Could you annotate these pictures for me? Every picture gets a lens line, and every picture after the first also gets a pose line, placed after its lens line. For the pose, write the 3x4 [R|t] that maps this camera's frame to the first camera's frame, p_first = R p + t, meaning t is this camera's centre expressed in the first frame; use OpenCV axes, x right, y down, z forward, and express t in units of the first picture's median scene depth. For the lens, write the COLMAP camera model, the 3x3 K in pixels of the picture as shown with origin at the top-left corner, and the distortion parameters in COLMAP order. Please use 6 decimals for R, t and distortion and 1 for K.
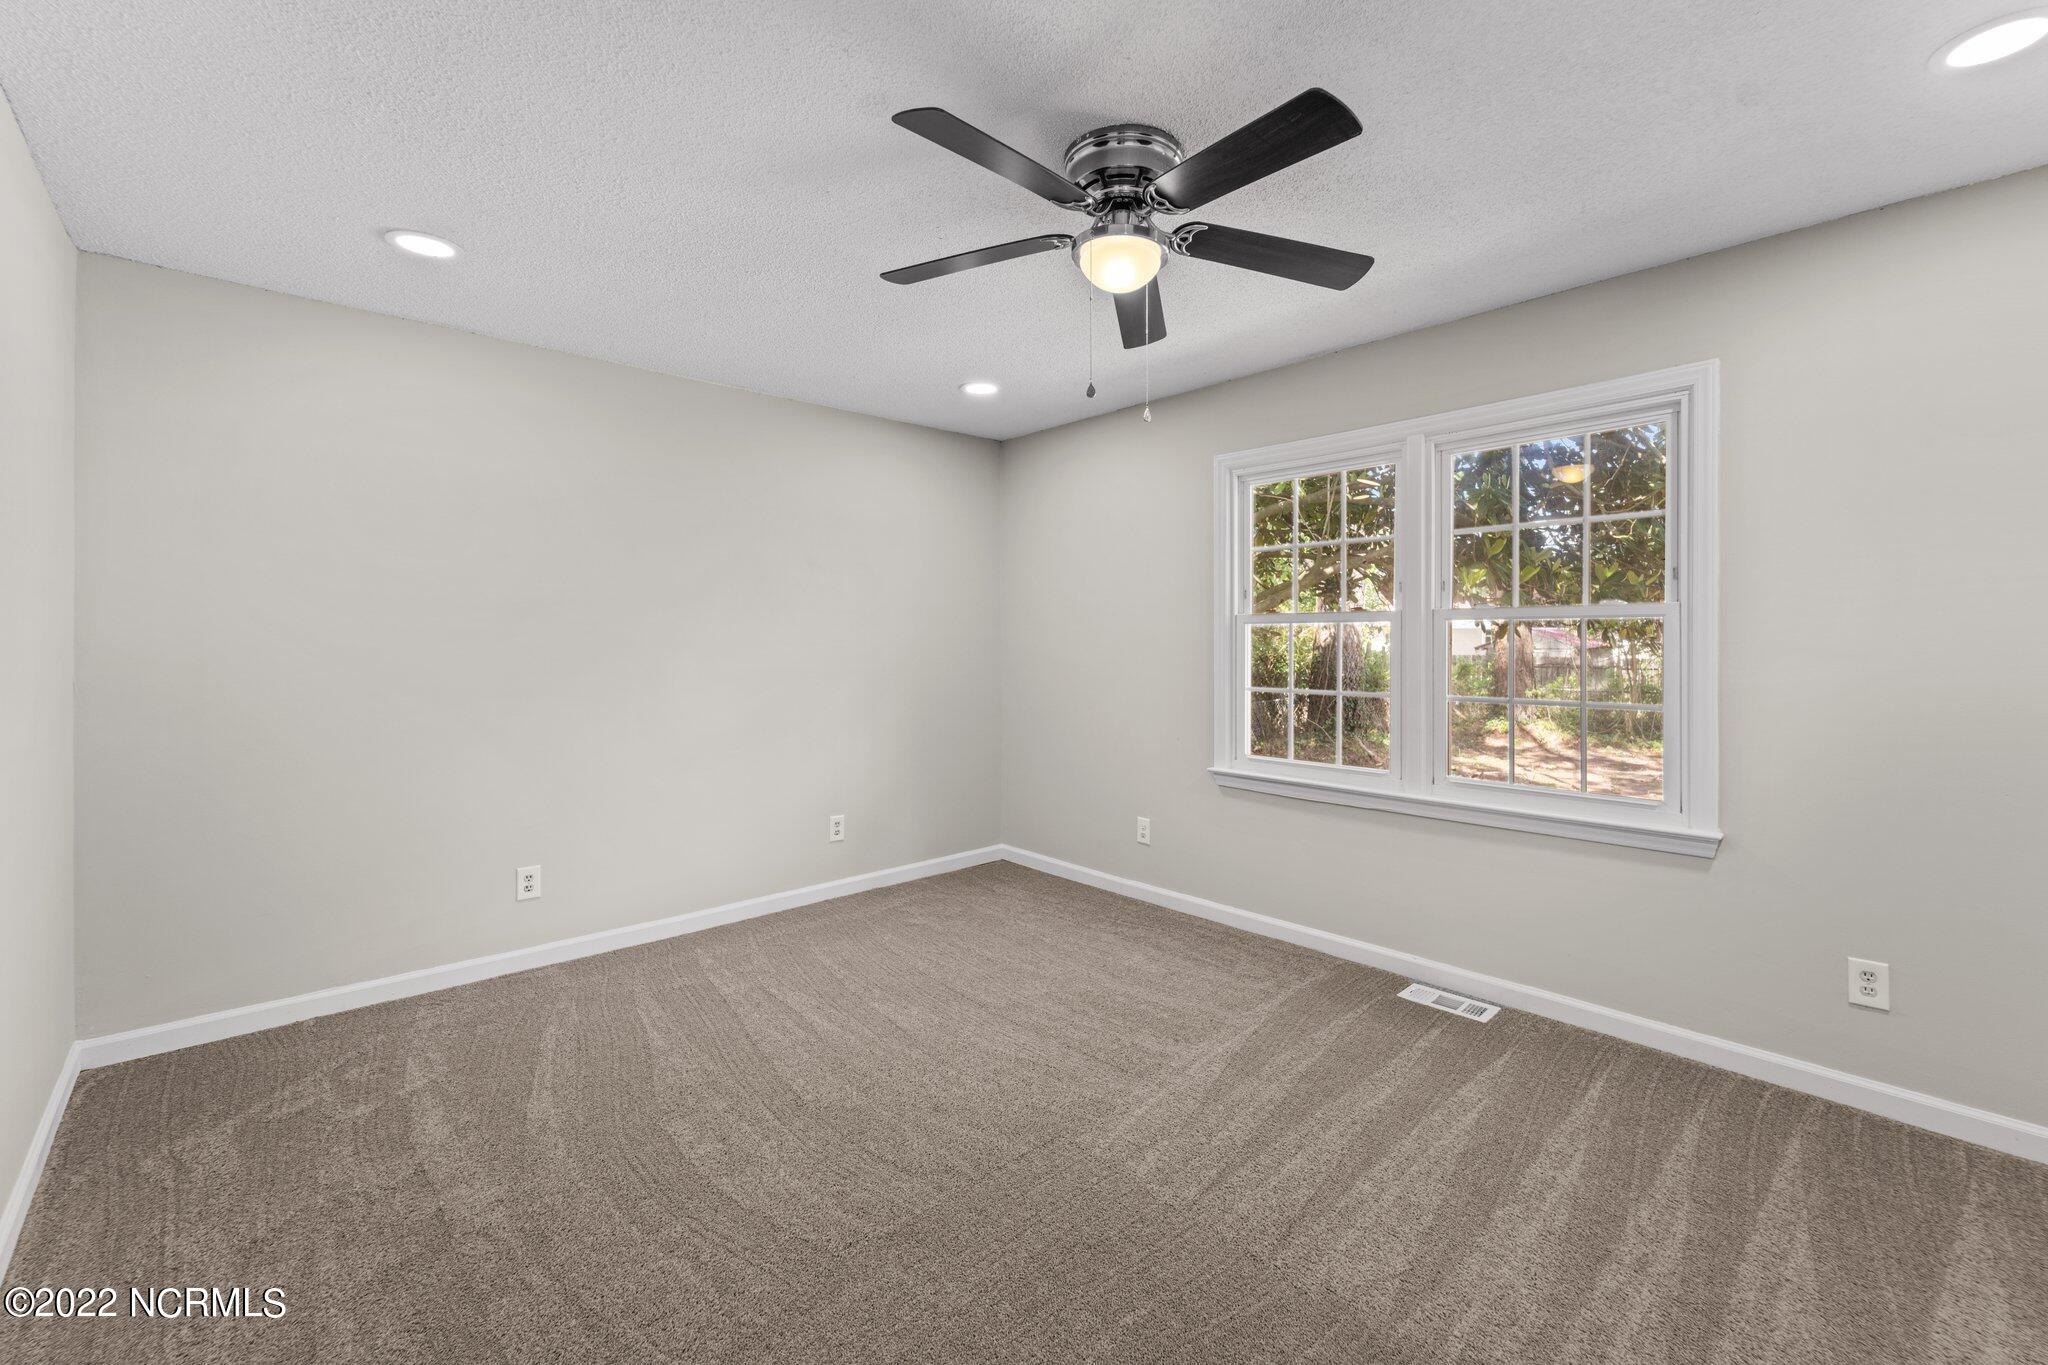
lens RADIAL K [[839.6, 0, 1023.6], [0, 839.6, 643.2], [0, 0, 1]] dist [-0.000082, -0.000199]
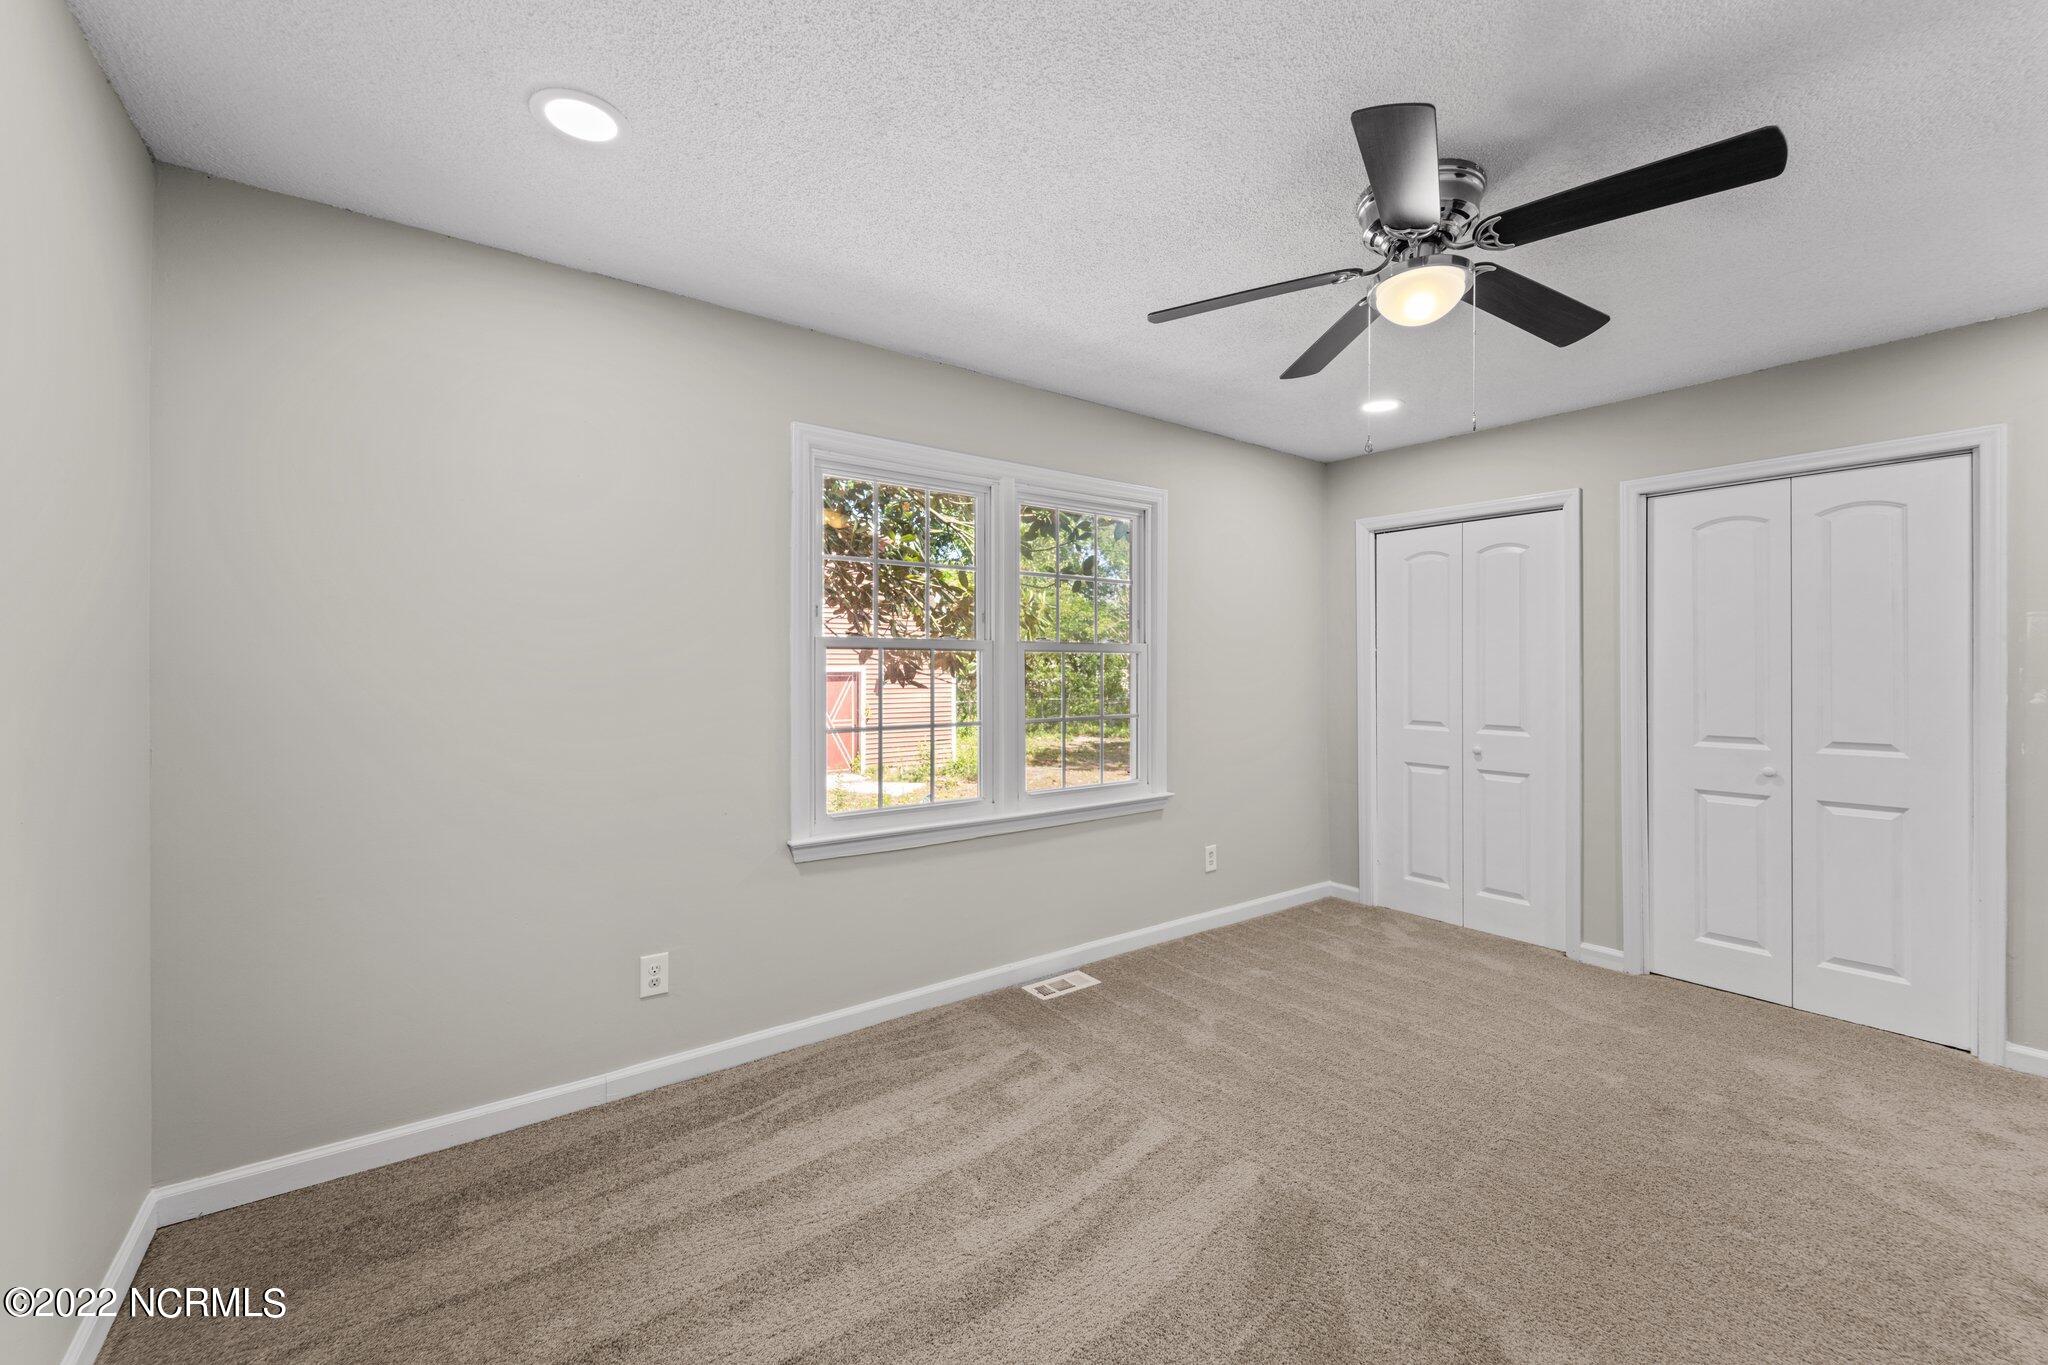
lens RADIAL K [[816.8, 0, 1030.7], [0, 816.8, 672.0], [0, 0, 1]] dist [0.001963, -0.000371]
pose [[0.096765, -0.000569, 0.995307, -0.639496], [0.004425, 0.999990, 0.000142, 0.000520], [-0.995297, 0.004390, 0.096767, 0.981896]]
